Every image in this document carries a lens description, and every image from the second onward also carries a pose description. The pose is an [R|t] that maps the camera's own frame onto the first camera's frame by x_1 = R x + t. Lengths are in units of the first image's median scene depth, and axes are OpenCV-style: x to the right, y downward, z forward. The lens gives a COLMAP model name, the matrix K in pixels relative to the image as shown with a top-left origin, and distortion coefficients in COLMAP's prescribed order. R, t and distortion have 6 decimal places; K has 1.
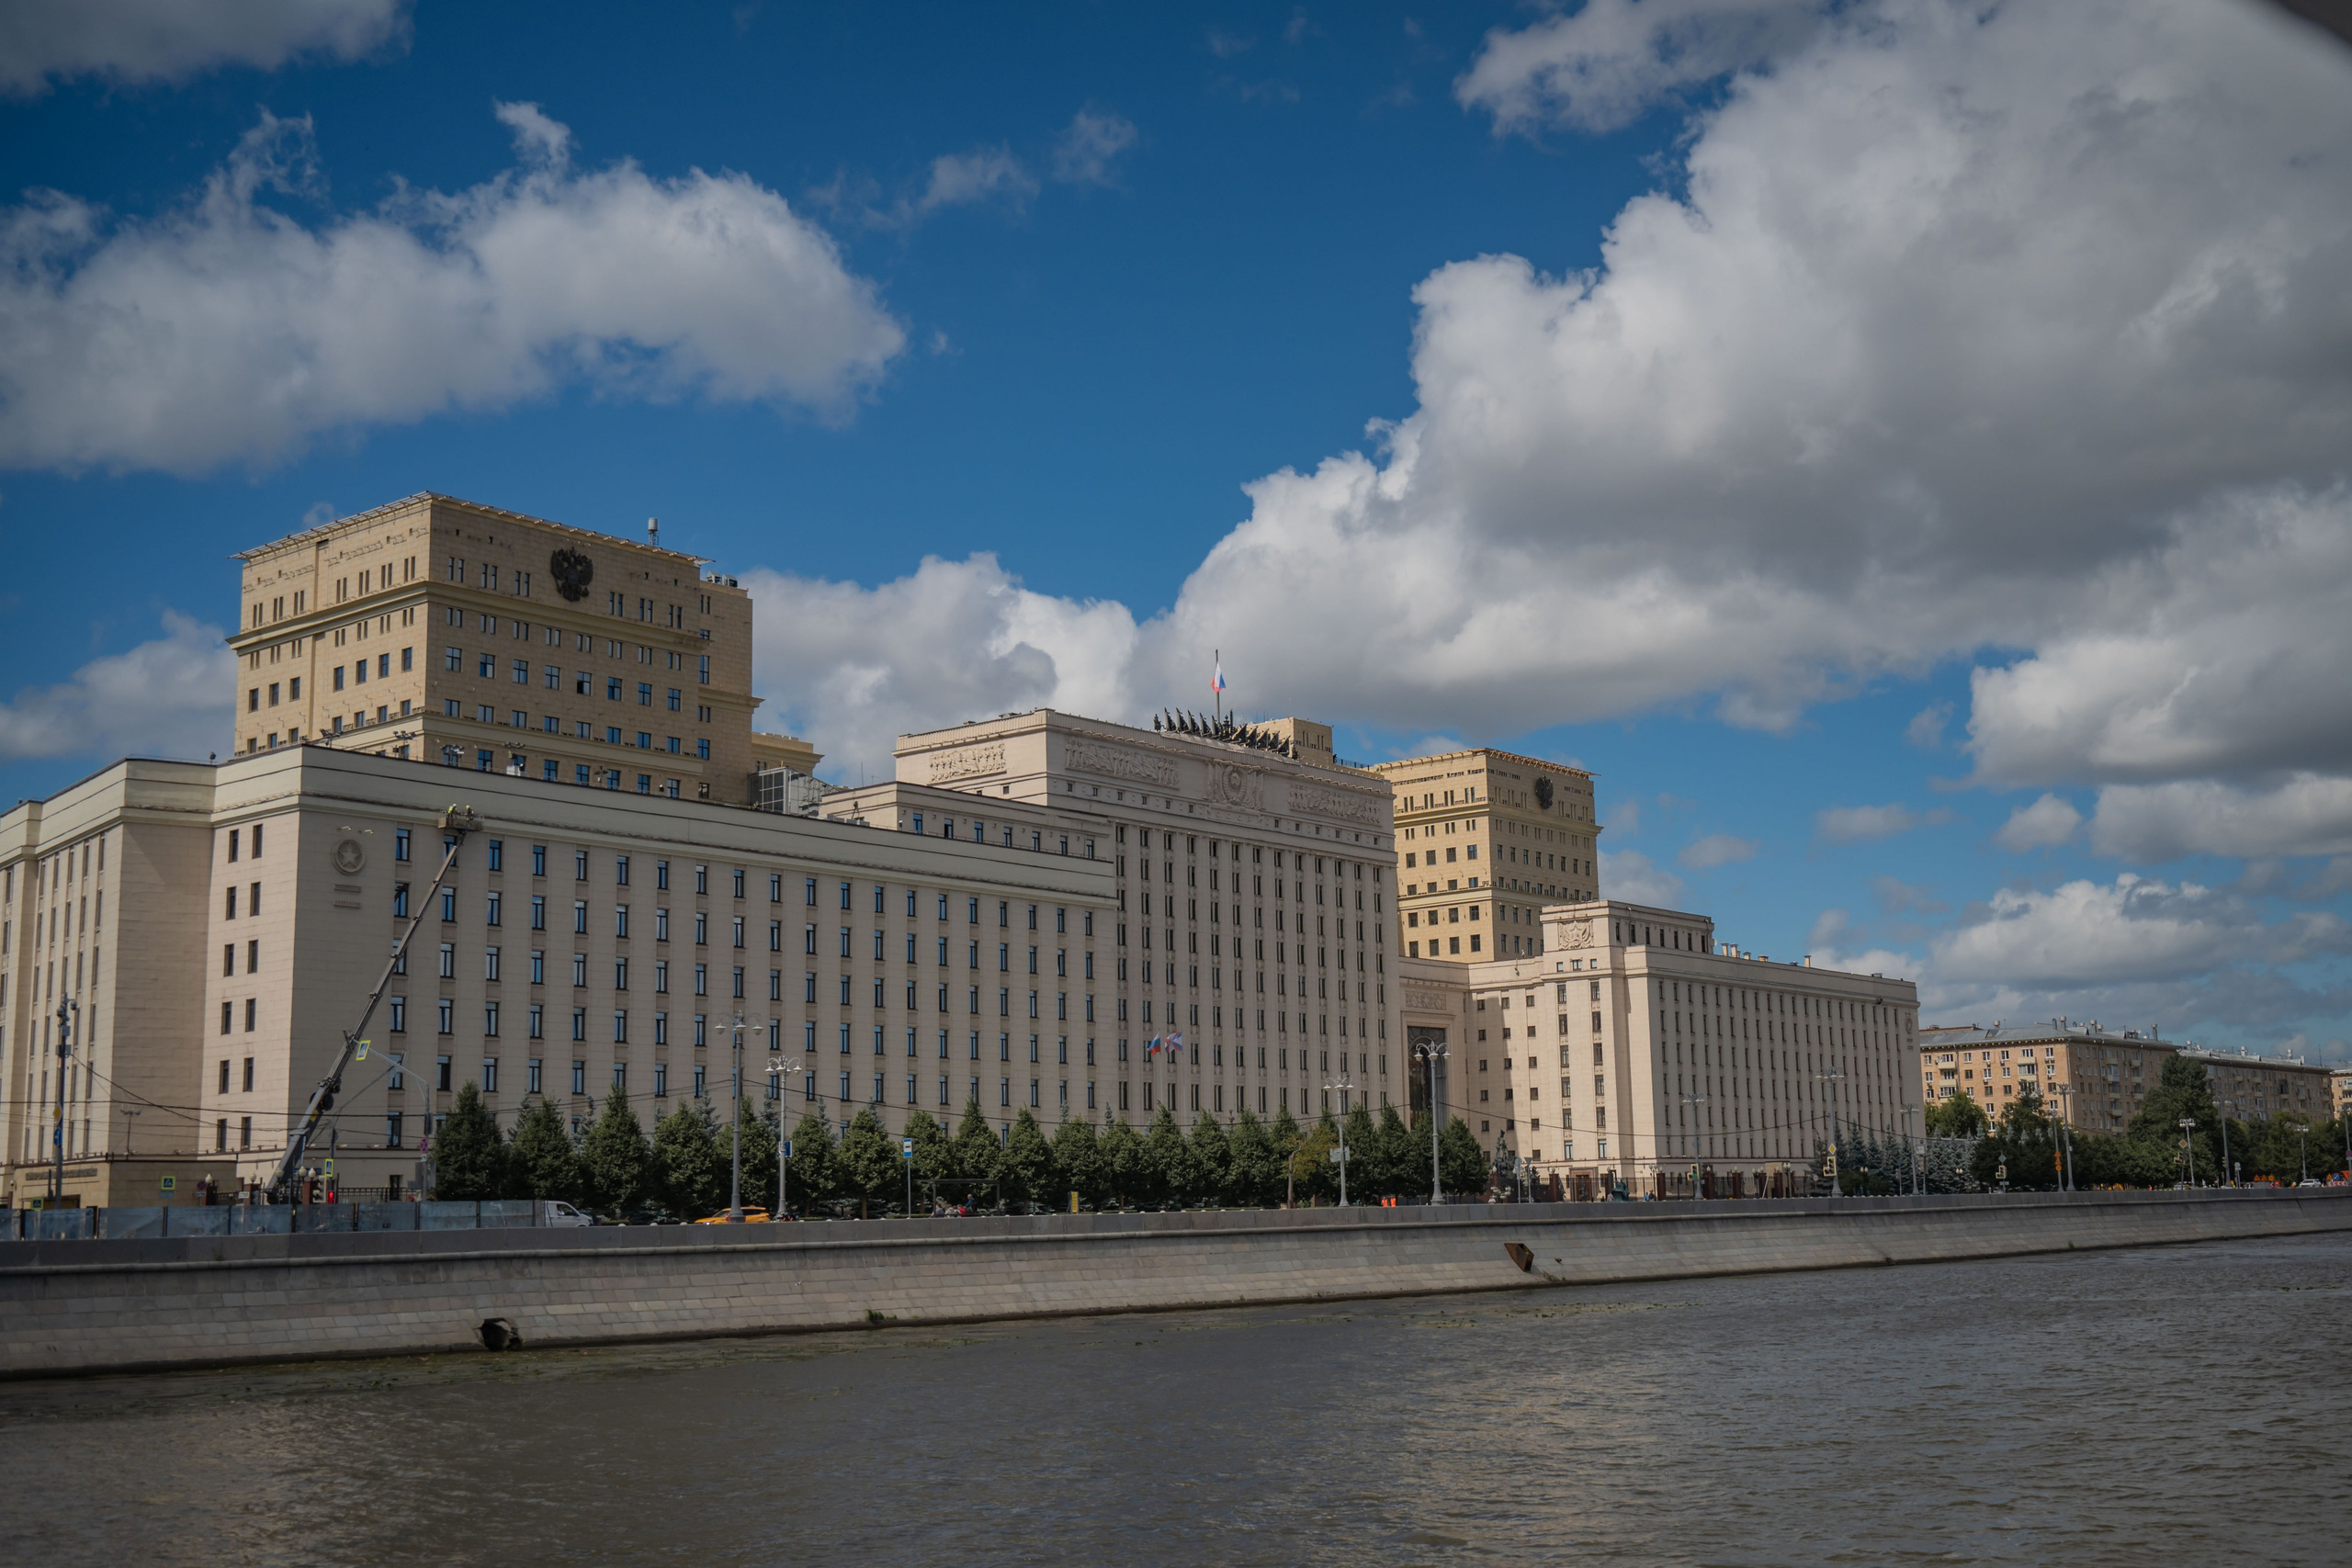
lens RADIAL K [[2559.9, 0, 1176.0], [0, 2559.9, 784.0], [0, 0, 1]] dist [0.002720, -0.000489]
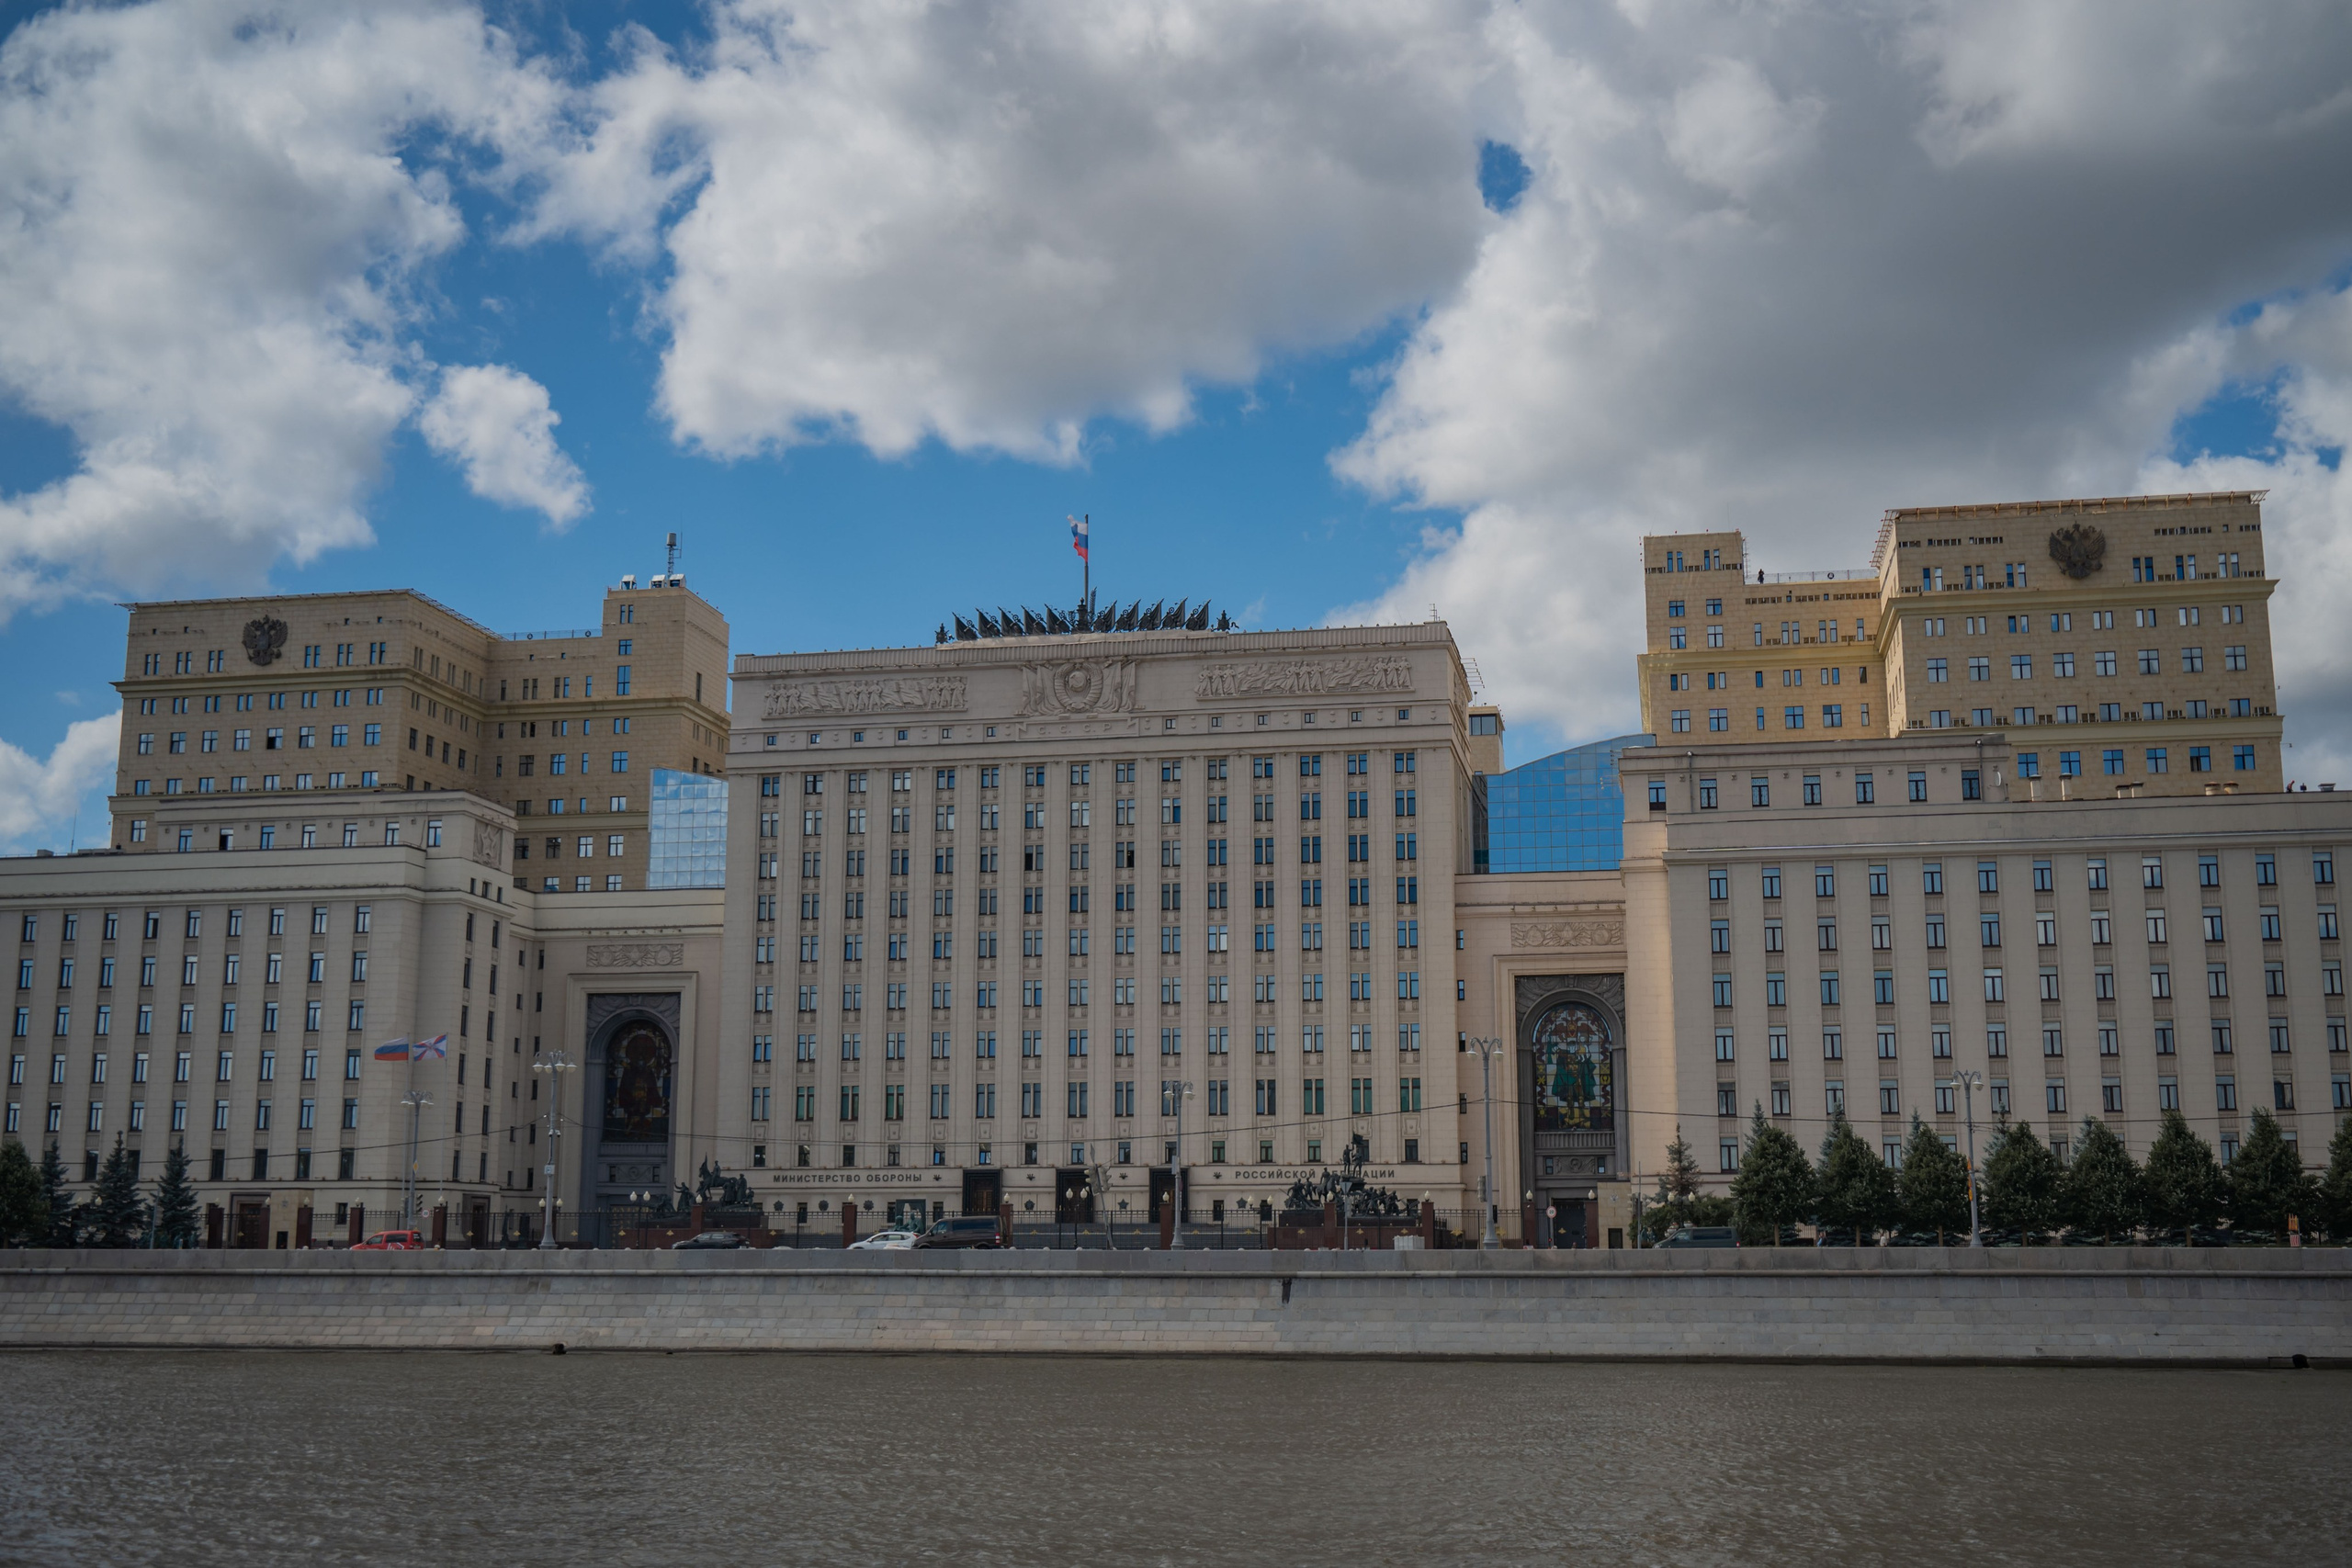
lens RADIAL K [[2559.9, 0, 1176.0], [0, 2559.9, 784.0], [0, 0, 1]] dist [0.002720, -0.000489]
pose [[0.449742, -0.150140, -0.880449, 0.713811], [0.131638, 0.986147, -0.100923, 0.111343], [0.883405, -0.070511, 0.463275, 0.685113]]
